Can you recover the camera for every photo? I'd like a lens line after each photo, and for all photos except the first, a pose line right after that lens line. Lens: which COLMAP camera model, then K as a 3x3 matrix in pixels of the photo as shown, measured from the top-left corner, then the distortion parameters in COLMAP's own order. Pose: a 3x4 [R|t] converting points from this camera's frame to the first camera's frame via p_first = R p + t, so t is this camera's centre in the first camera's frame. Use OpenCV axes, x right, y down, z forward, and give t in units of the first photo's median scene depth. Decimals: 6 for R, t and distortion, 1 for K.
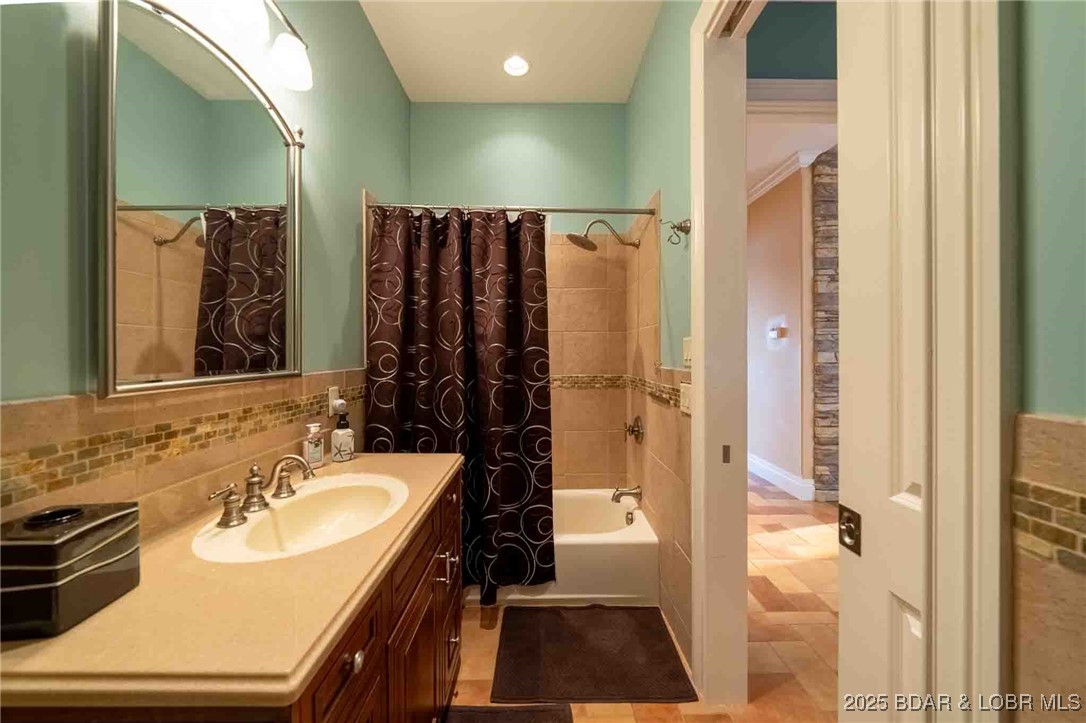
lens RADIAL K [[378.1, 0, 543.3], [0, 378.1, 357.2], [0, 0, 1]] dist [-0.002034, 0.000178]
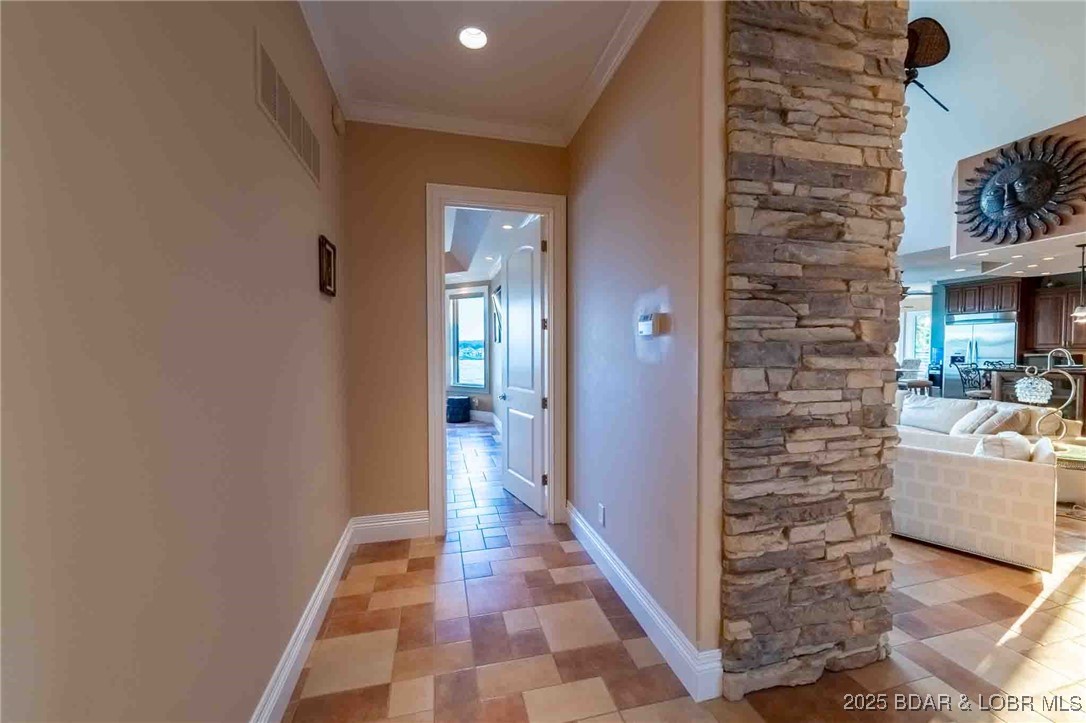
lens RADIAL K [[378.1, 0, 543.1], [0, 378.1, 357.2], [0, 0, 1]] dist [-0.002034, 0.000178]
pose [[0.968936, -0.000452, 0.247311, 0.401382], [-0.003332, 0.999884, 0.014880, -0.032190], [-0.247289, -0.015241, 0.968822, 0.624354]]
